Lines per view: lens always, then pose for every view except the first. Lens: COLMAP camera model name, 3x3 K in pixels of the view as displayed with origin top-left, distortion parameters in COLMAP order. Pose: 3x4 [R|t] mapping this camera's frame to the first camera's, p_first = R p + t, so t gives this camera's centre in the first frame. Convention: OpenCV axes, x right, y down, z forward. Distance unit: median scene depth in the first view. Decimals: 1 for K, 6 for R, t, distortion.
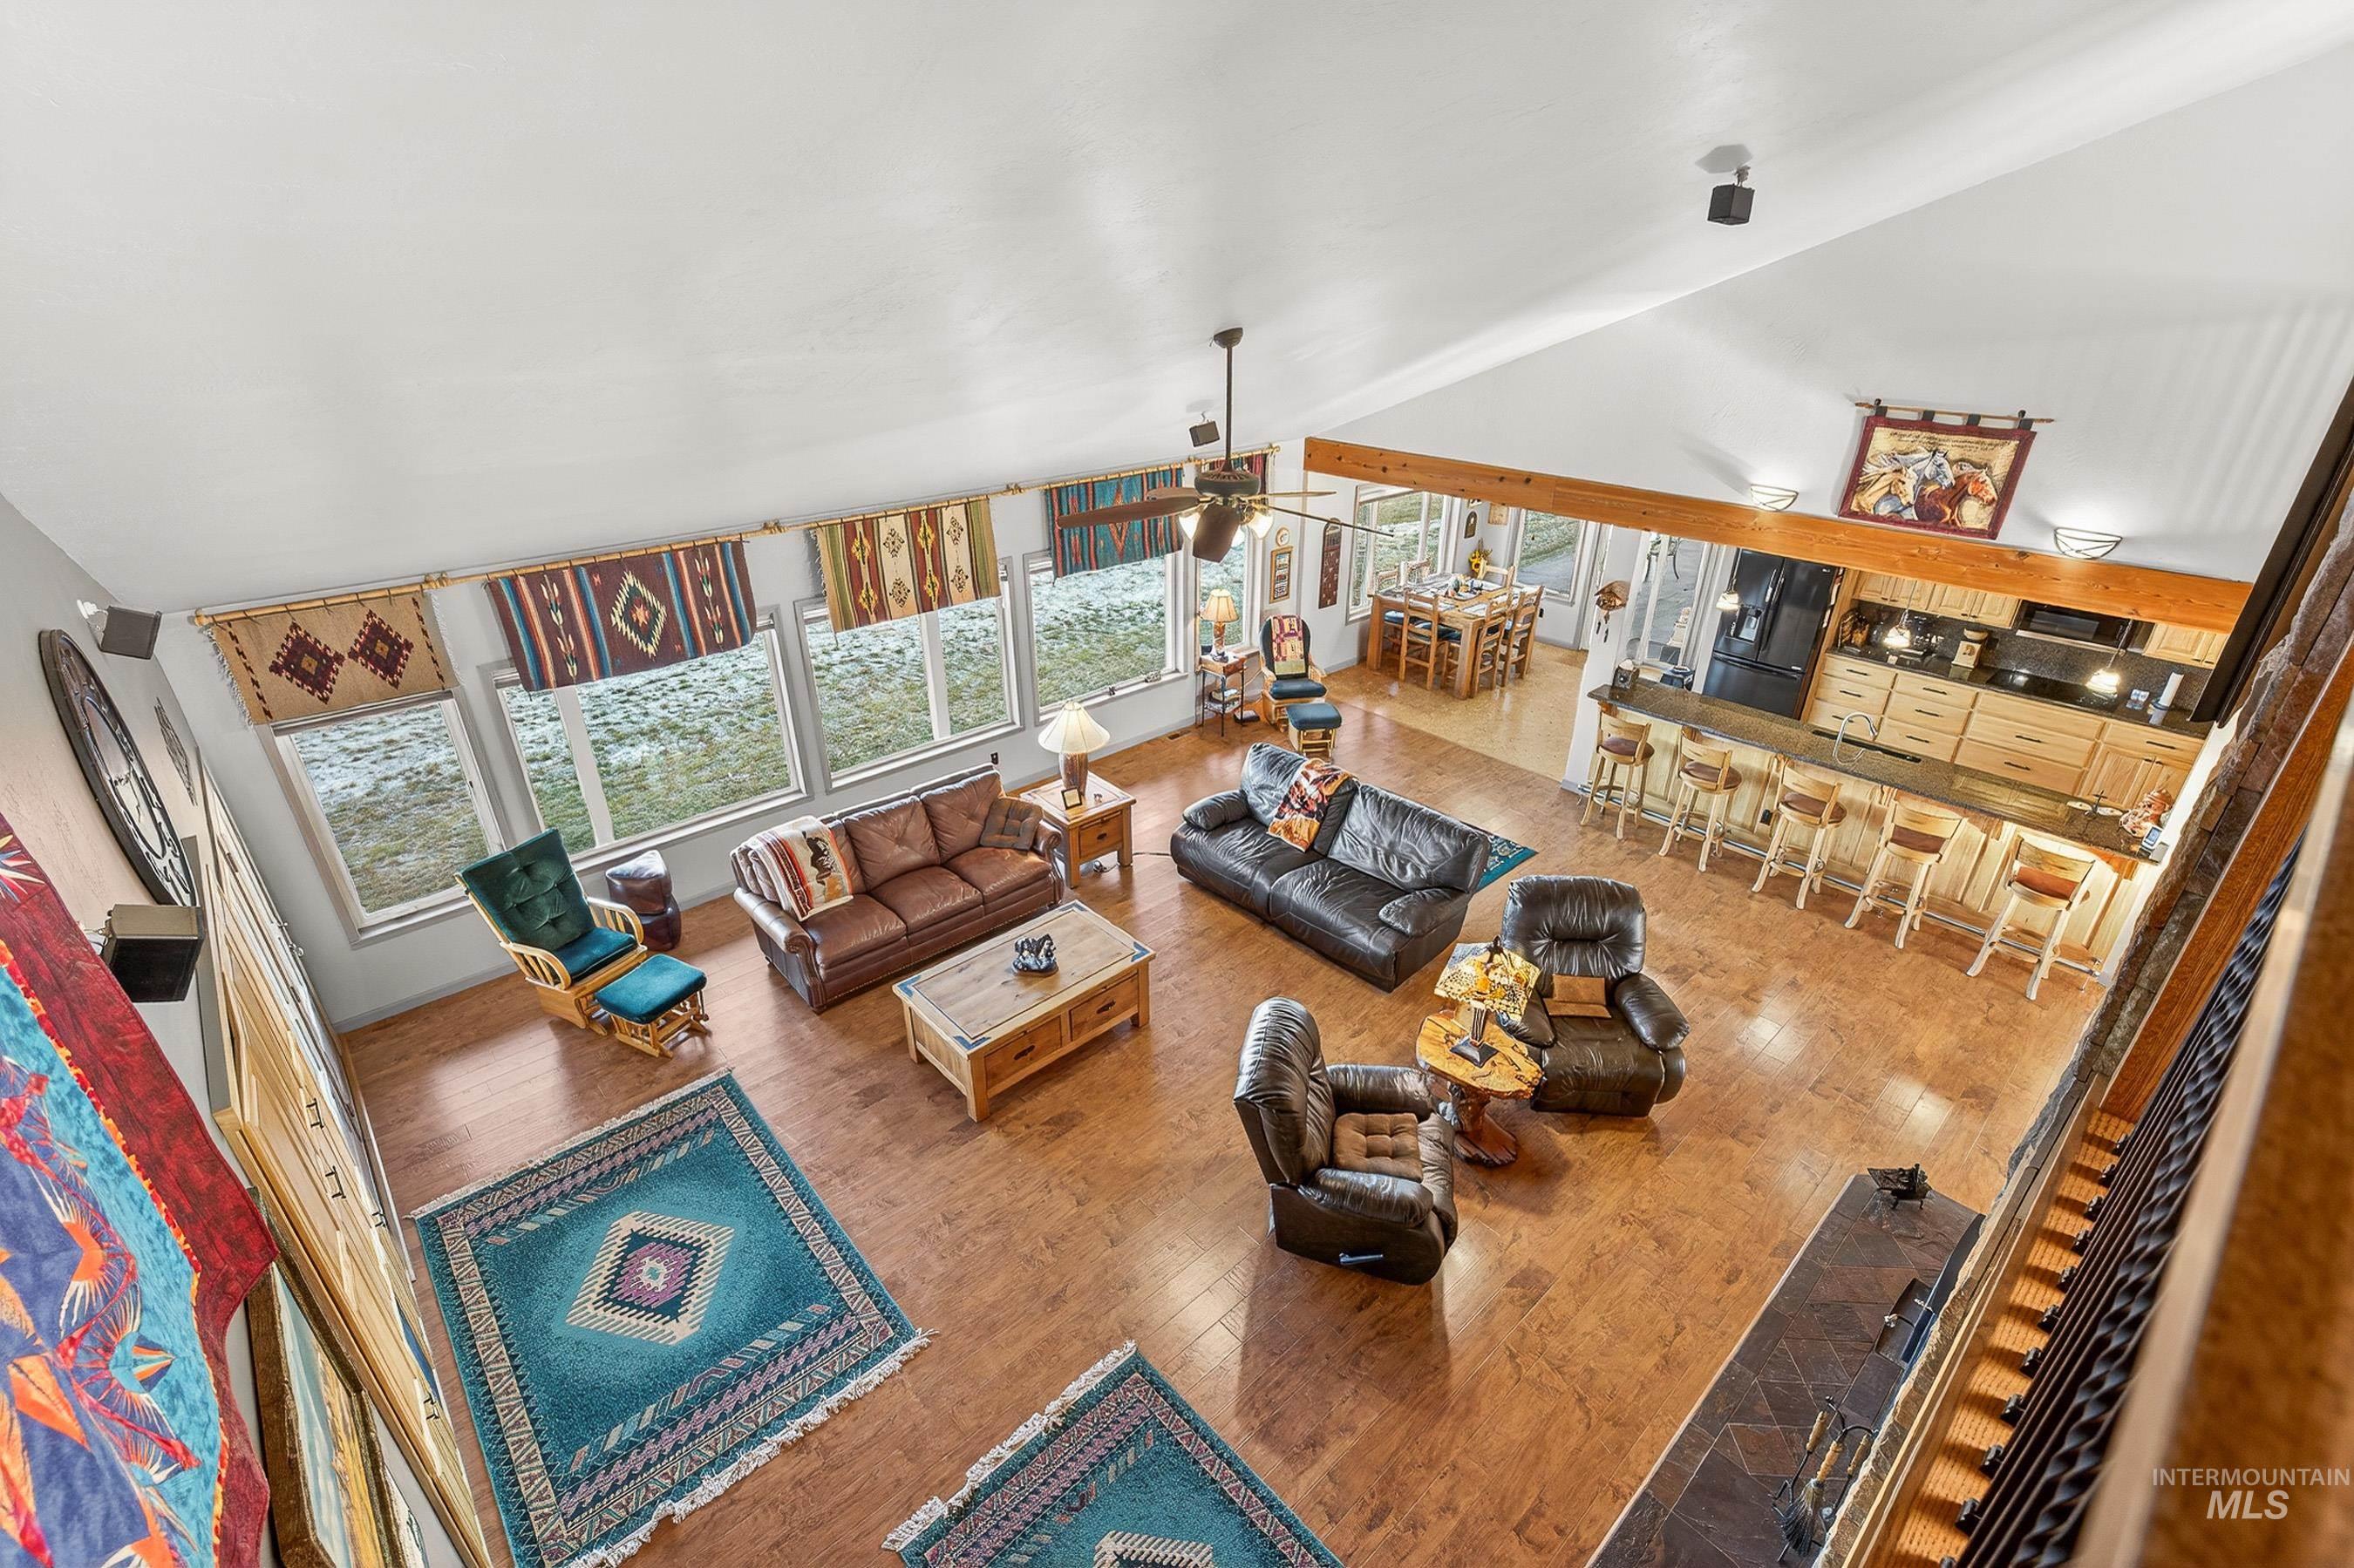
lens RADIAL K [[1049.4, 0, 1166.8], [0, 1049.4, 790.7], [0, 0, 1]] dist [0.010916, 0.000058]
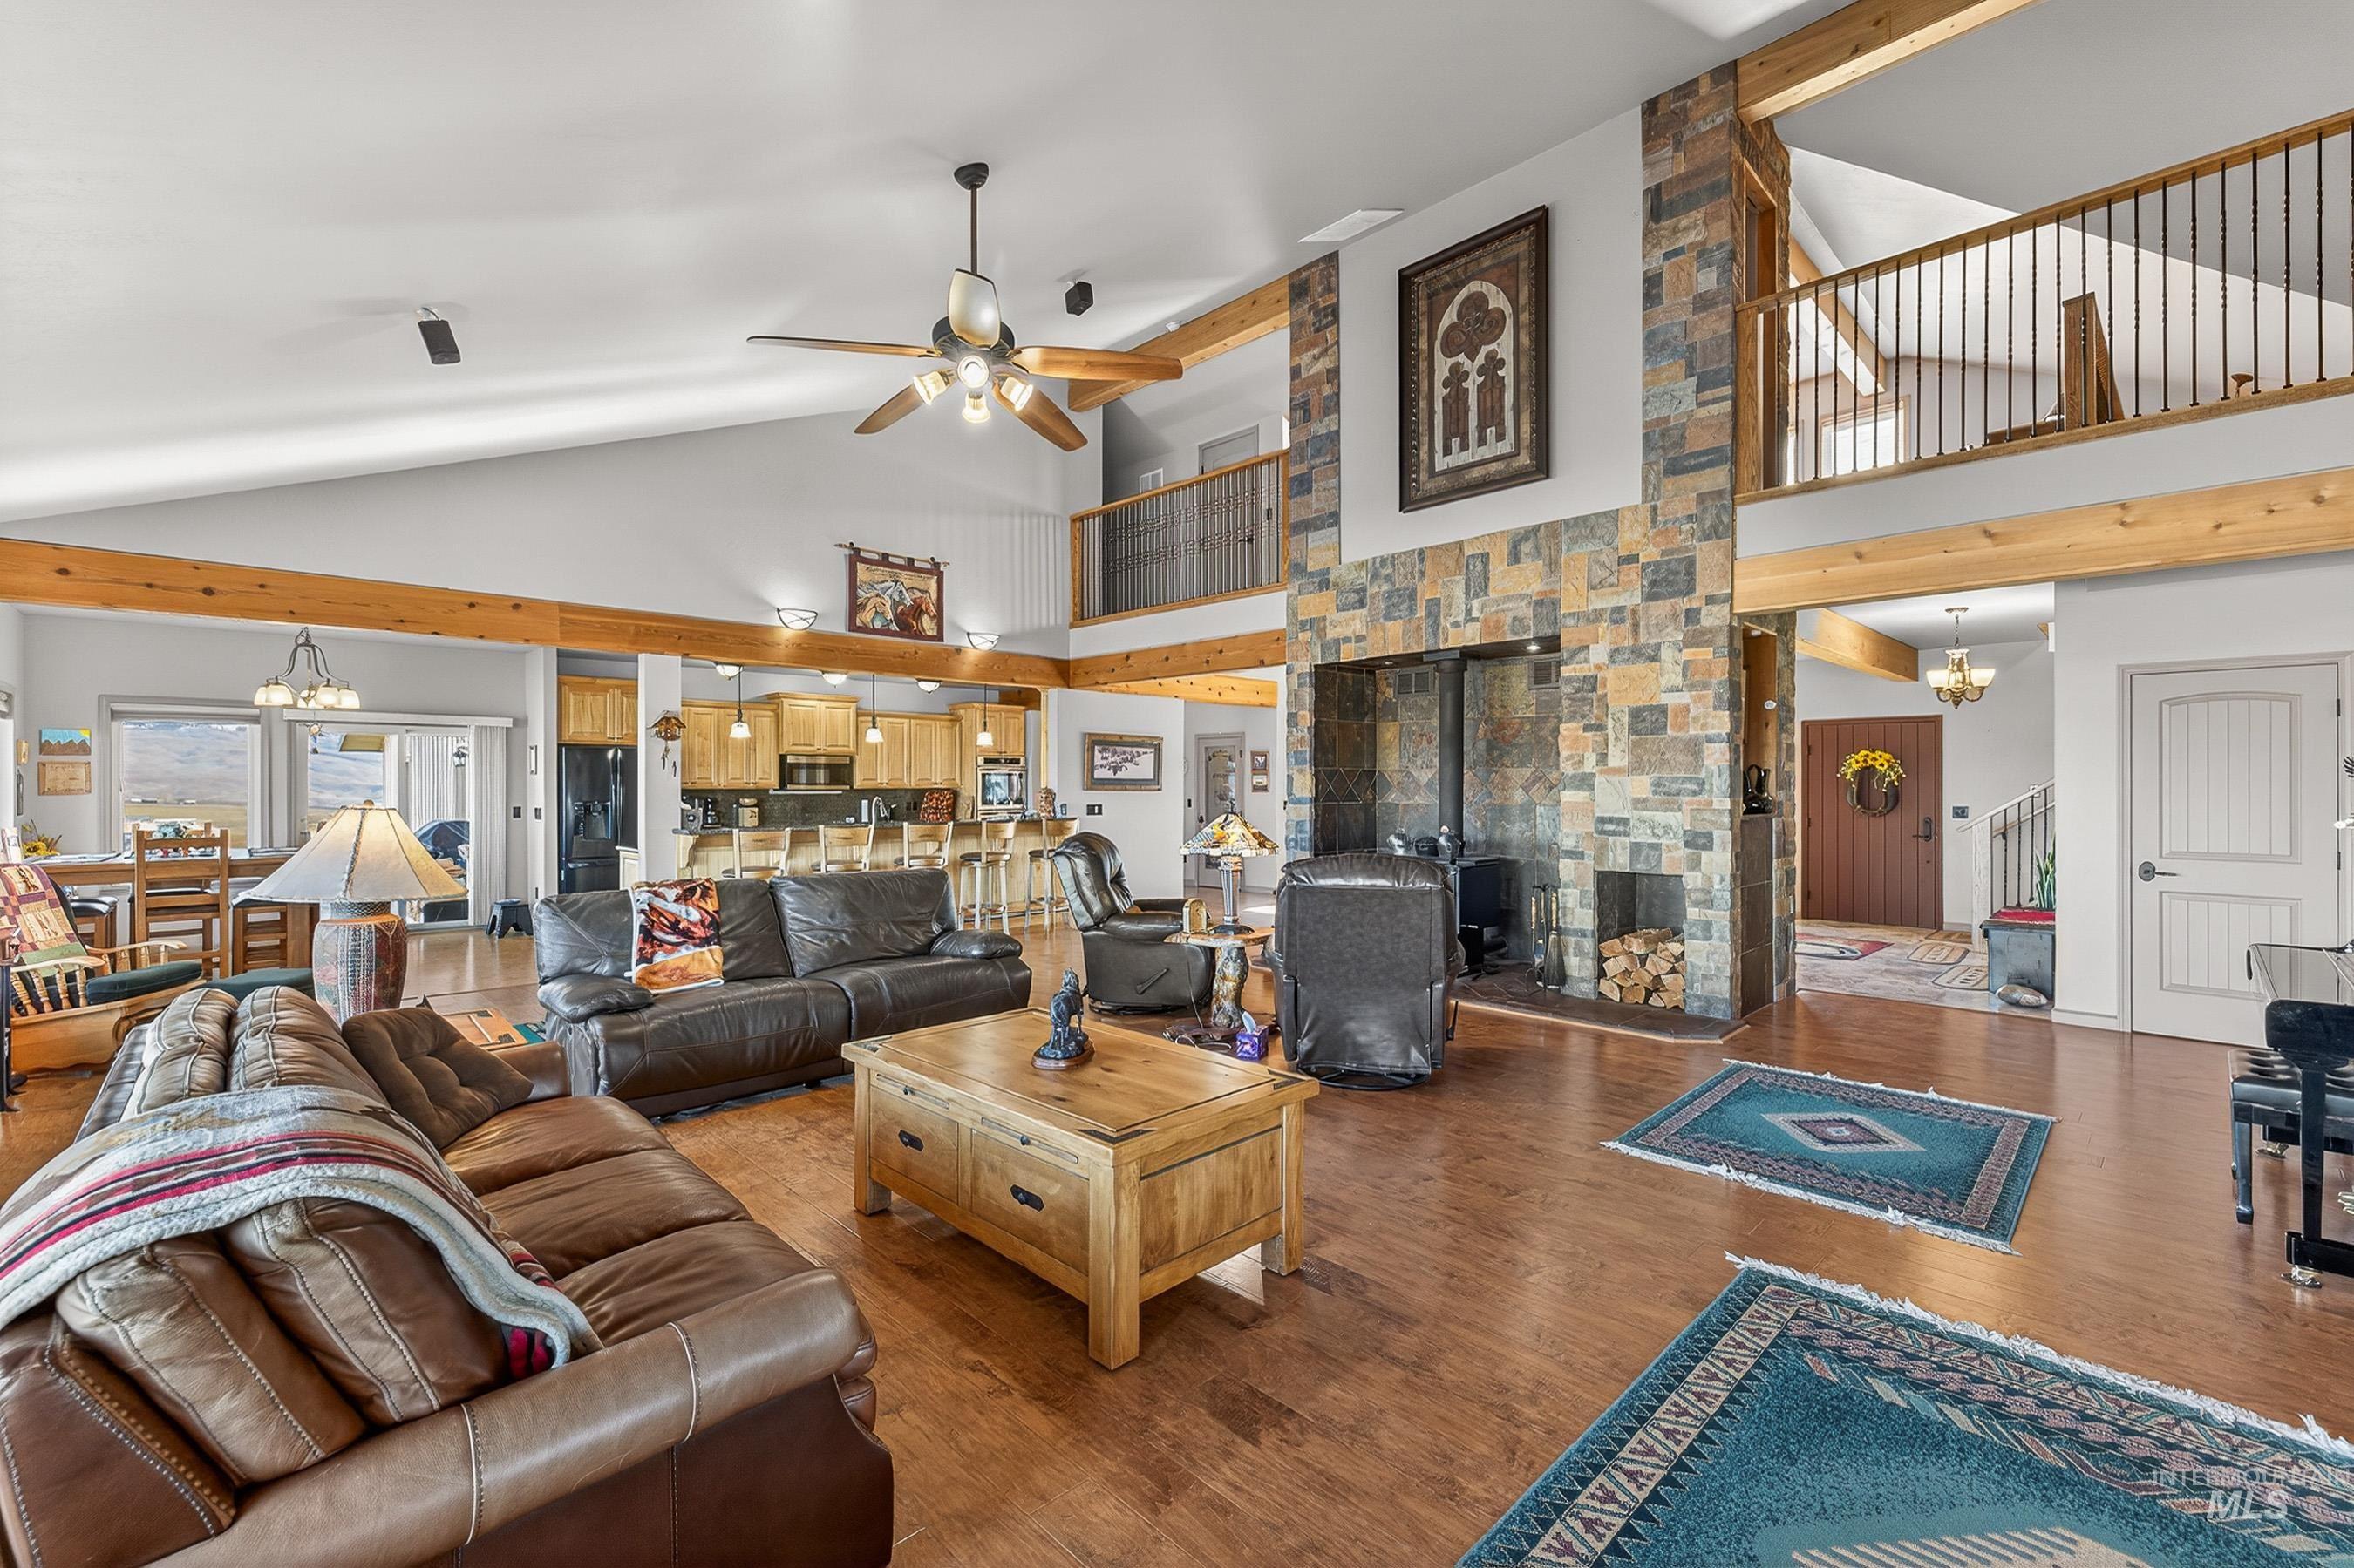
lens RADIAL K [[990.6, 0, 1181.5], [0, 990.6, 783.4], [0, 0, 1]] dist [0.004916, -0.000122]
pose [[-0.039174, 0.001143, 0.999232, -0.503294], [0.454435, 0.890621, 0.016797, 0.051859], [-0.889918, 0.454744, -0.035409, 0.729105]]
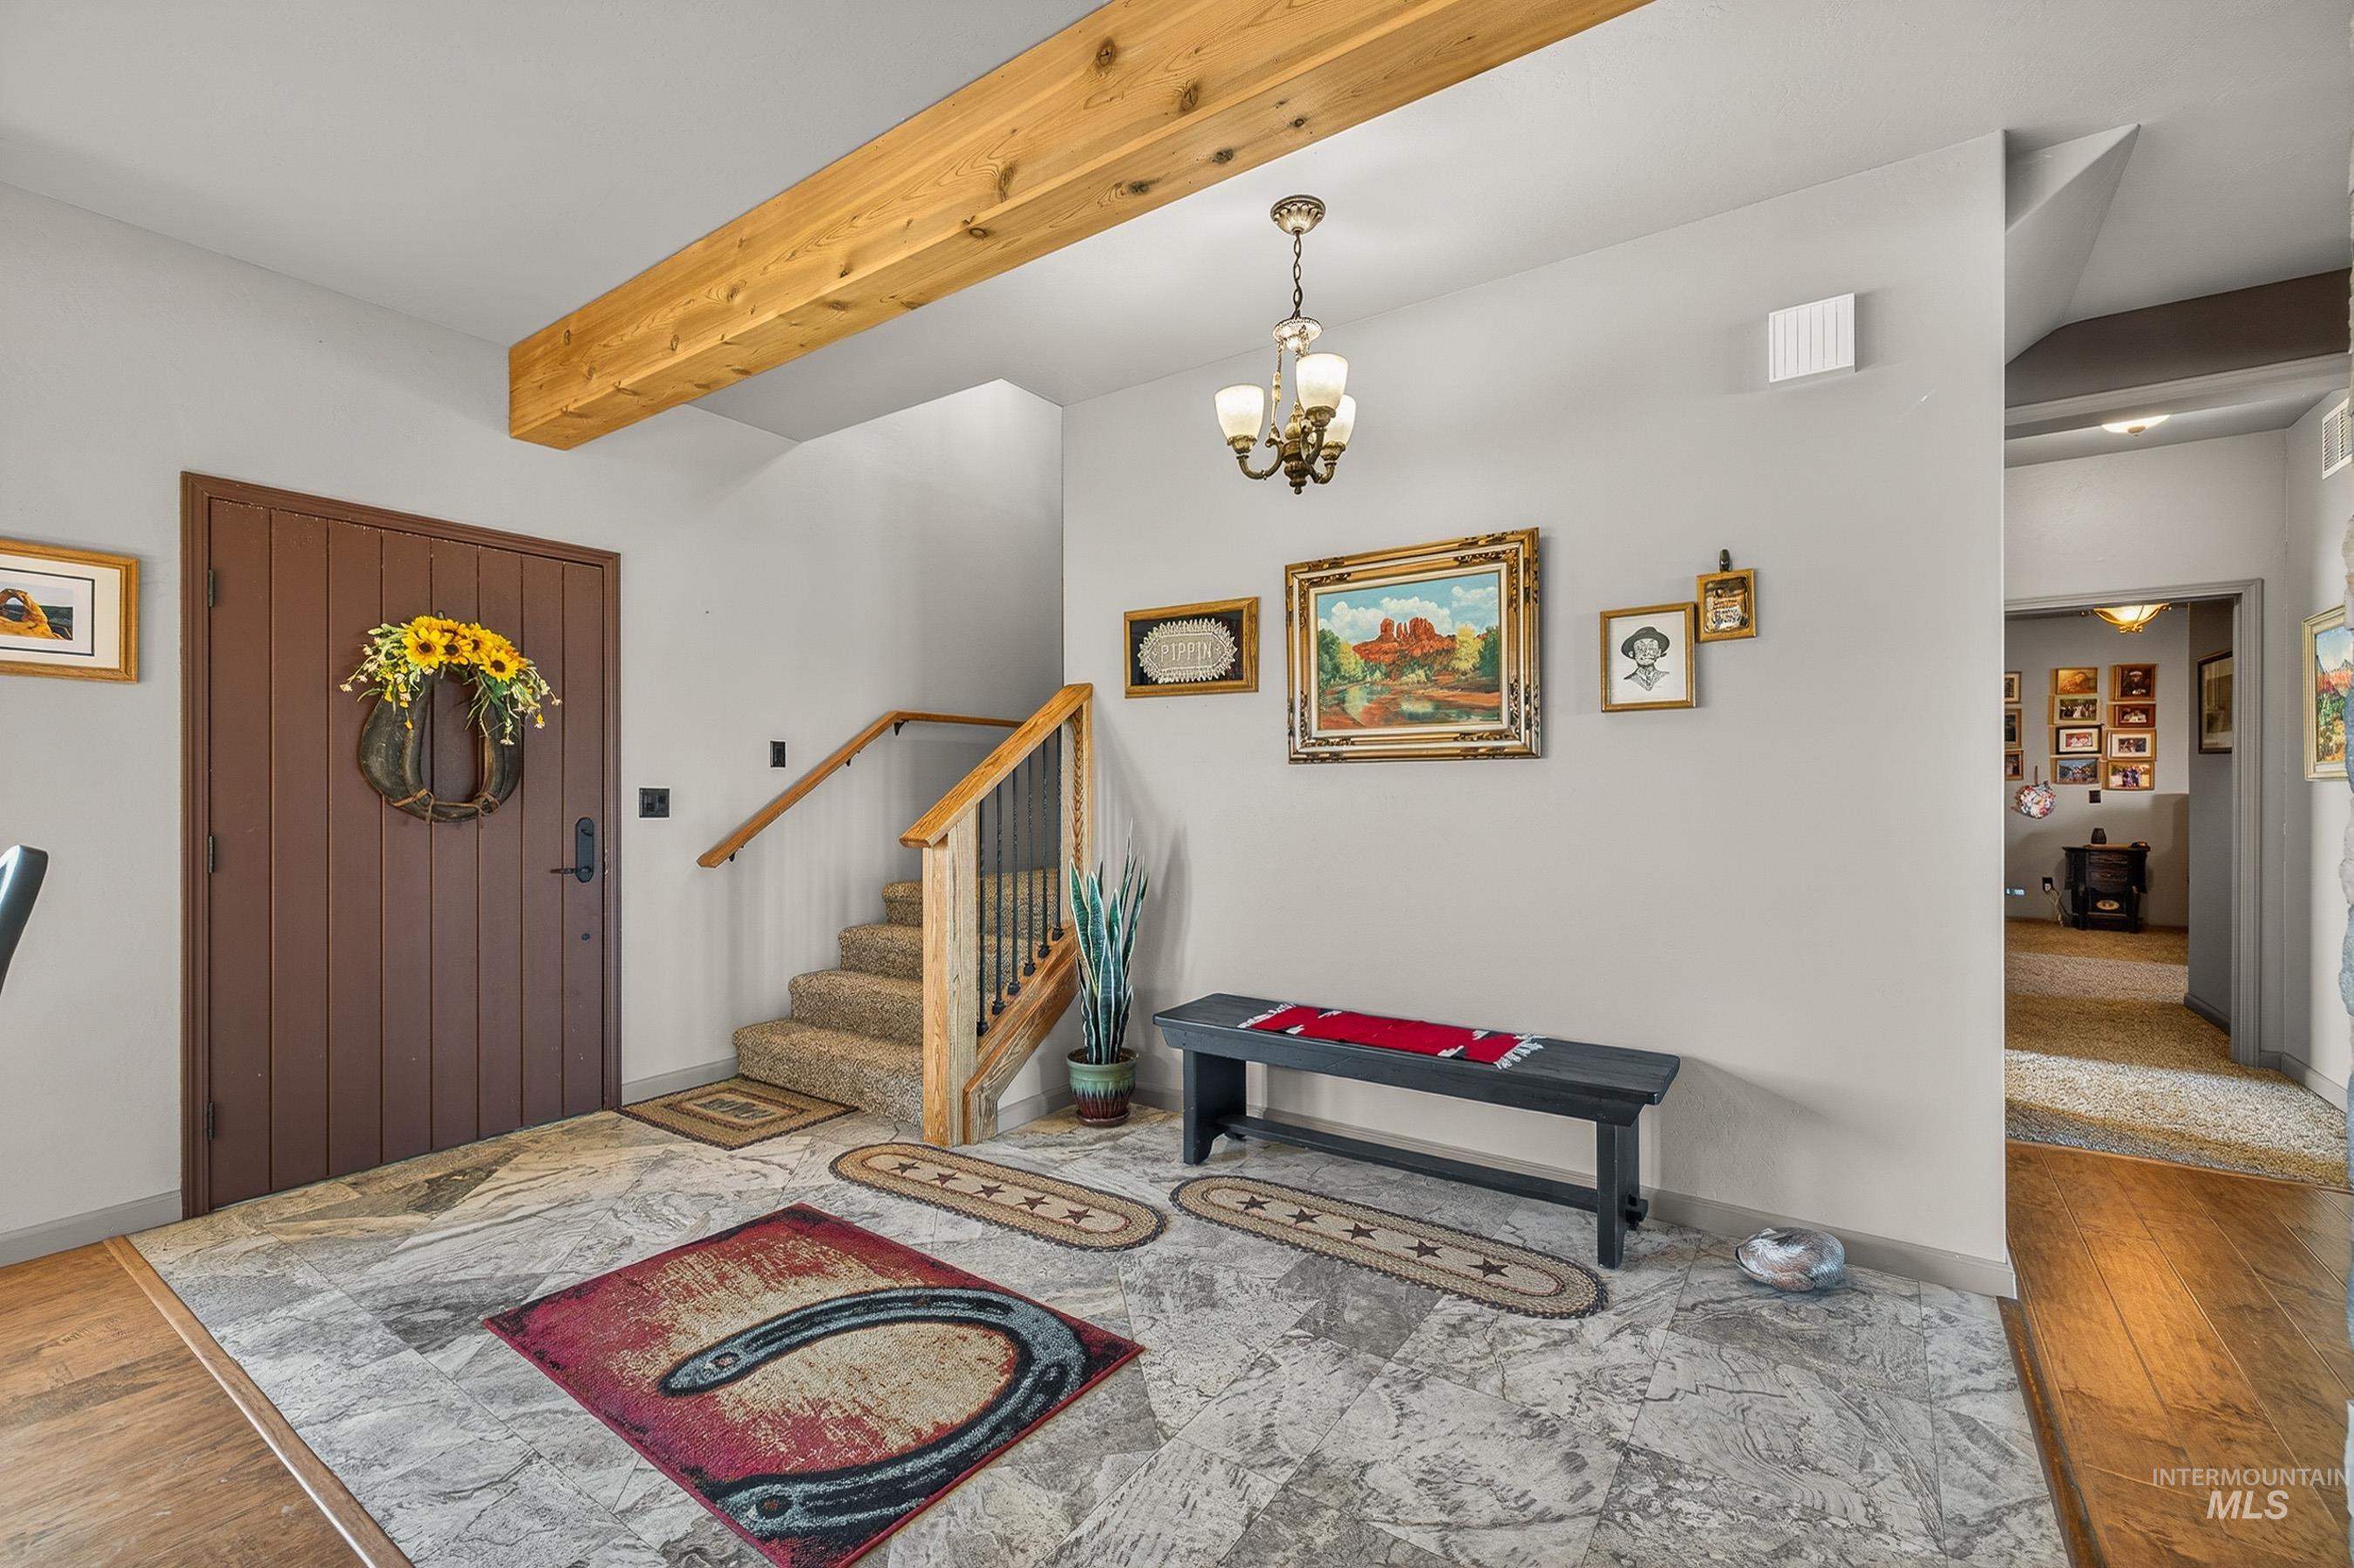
lens RADIAL K [[990.6, 0, 1176.4], [0, 990.6, 787.1], [0, 0, 1]] dist [0.004916, -0.000122]
pose [[-0.972386, 0.000059, -0.233380, 0.526541], [-0.105437, 0.892017, 0.439532, 0.284087], [0.208204, 0.452002, -0.867378, 0.335102]]
